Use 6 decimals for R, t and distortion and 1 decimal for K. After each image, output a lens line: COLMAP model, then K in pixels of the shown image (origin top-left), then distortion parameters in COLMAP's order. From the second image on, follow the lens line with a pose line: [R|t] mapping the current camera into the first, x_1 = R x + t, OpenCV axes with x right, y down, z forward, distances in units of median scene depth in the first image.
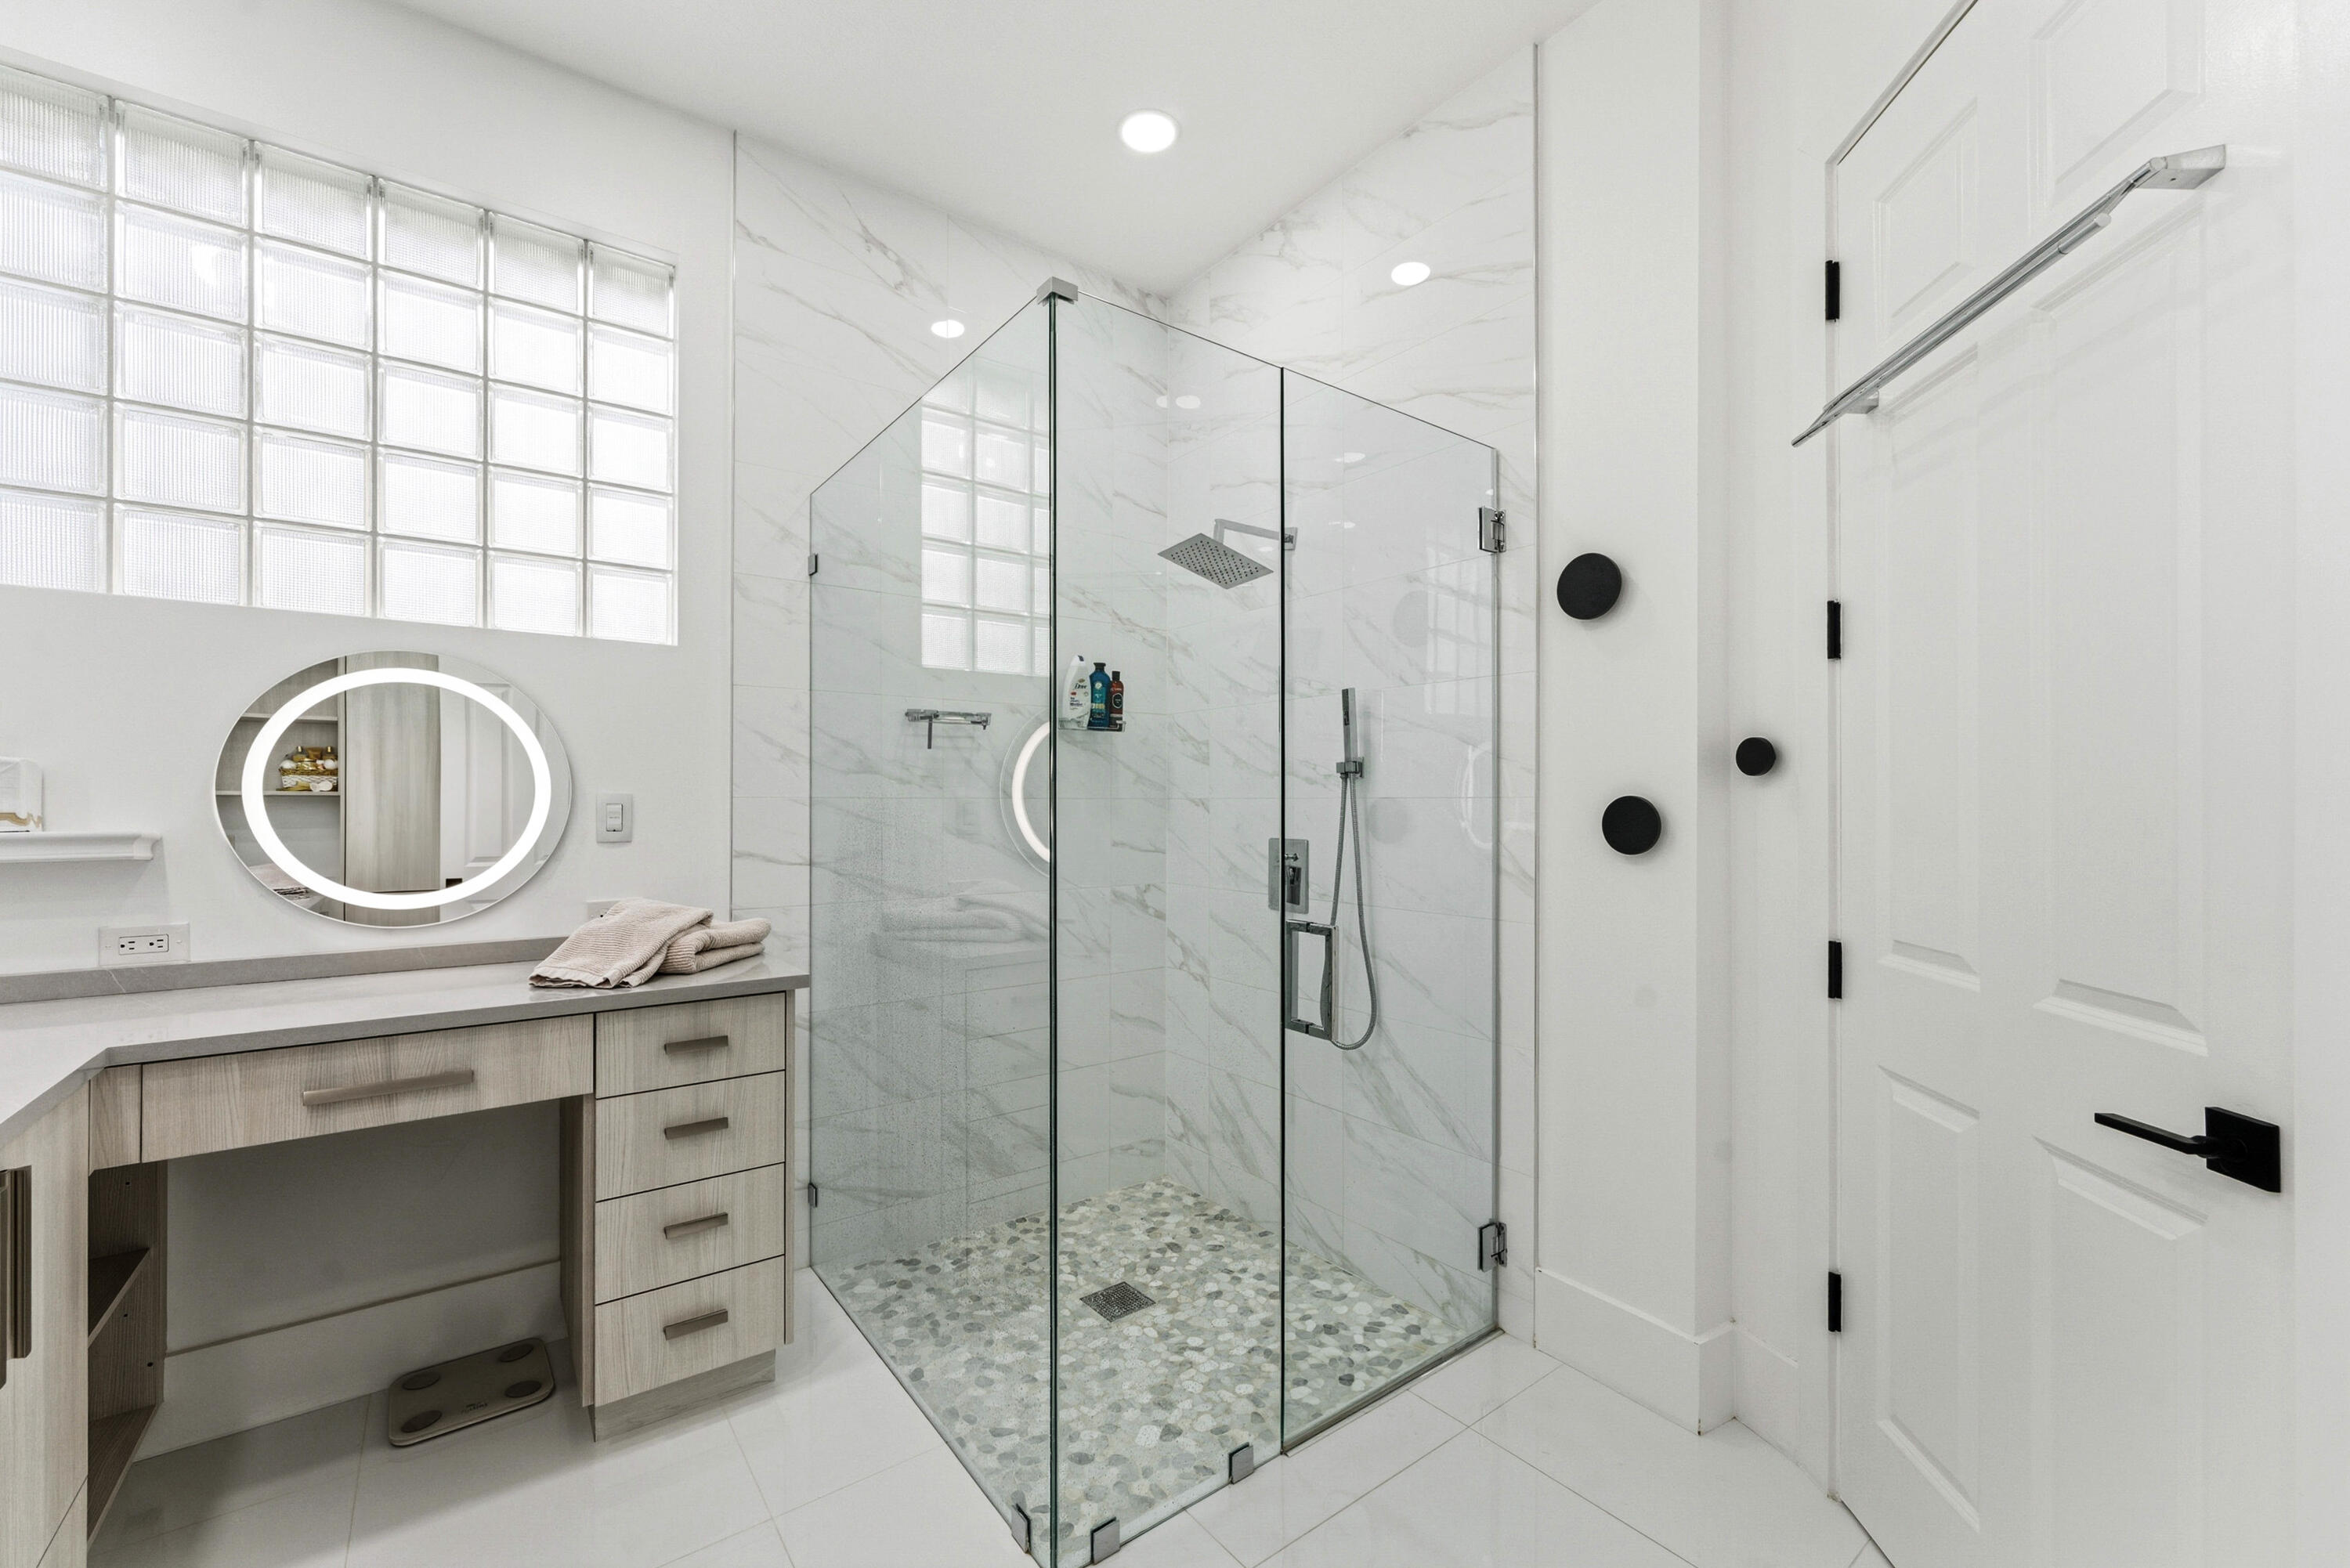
lens RADIAL K [[944.6, 0, 1170.8], [0, 944.6, 801.2], [0, 0, 1]] dist [-0.000966, 0.000038]
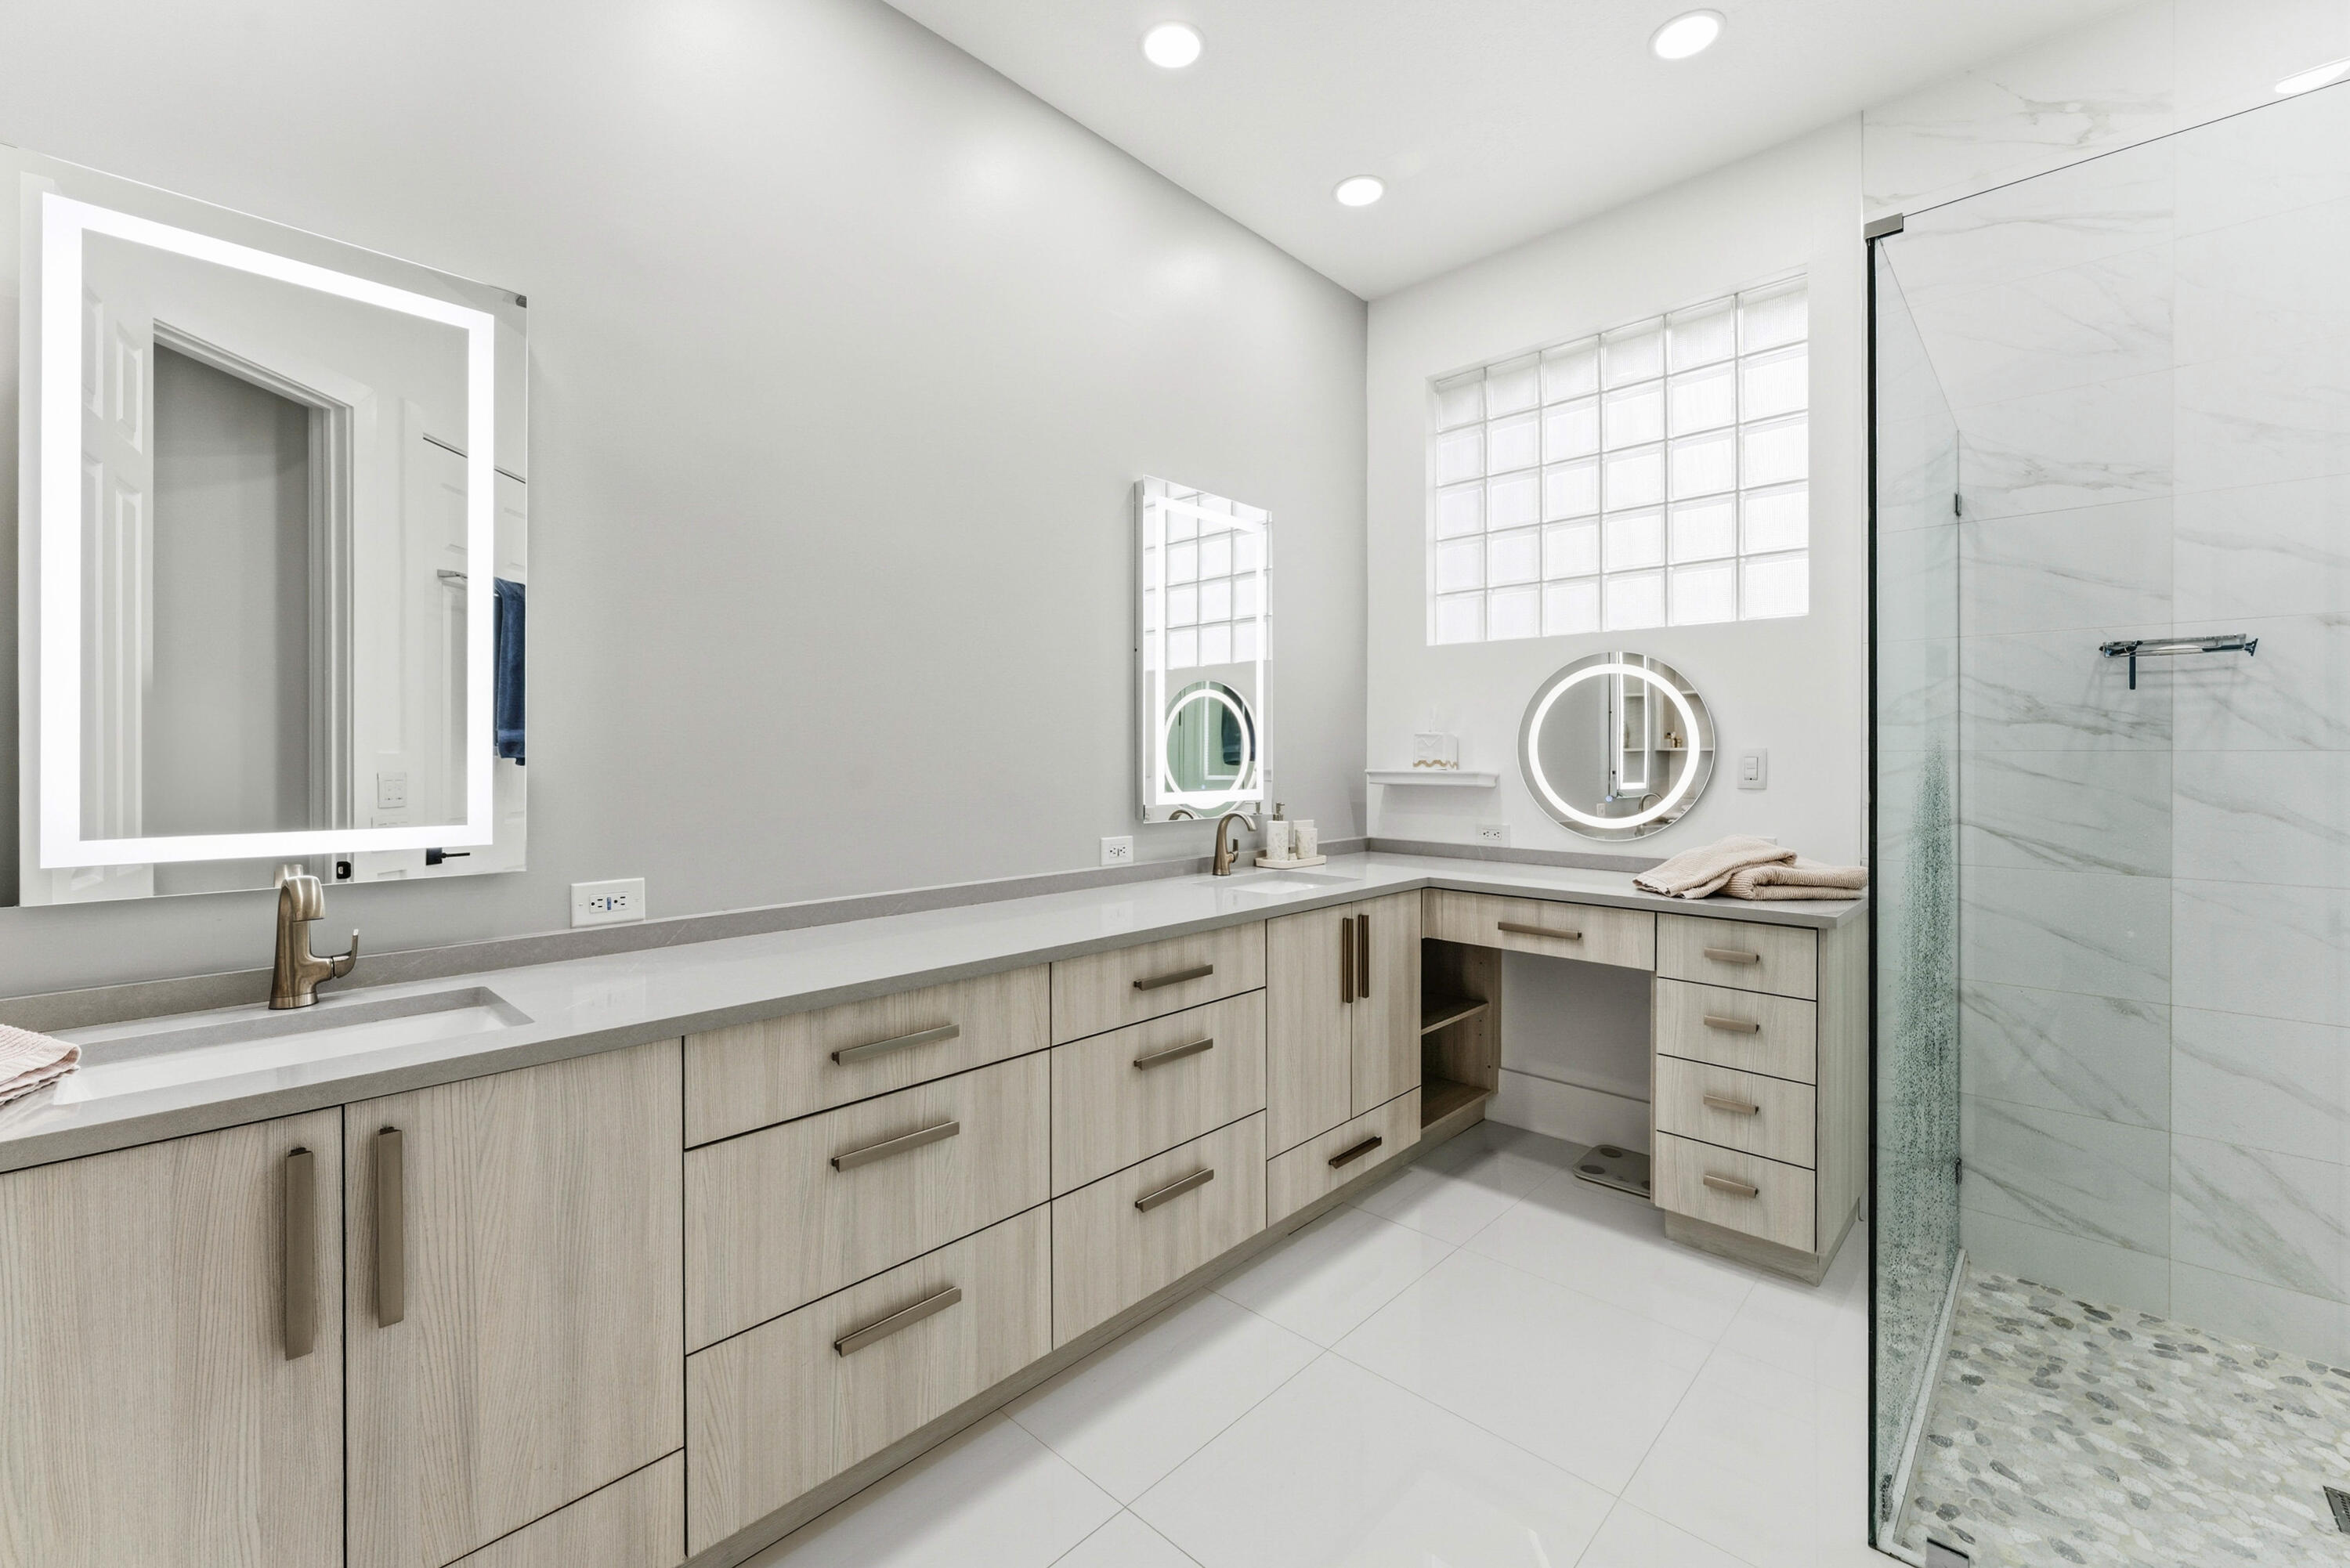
lens RADIAL K [[968.3, 0, 1178.1], [0, 968.3, 766.6], [0, 0, 1]] dist [-0.001172, -0.000391]
pose [[0.171004, 0.012093, -0.985196, 0.578503], [-0.000722, 0.999926, 0.012149, 0.001126], [0.985270, -0.001367, 0.171000, 0.089689]]
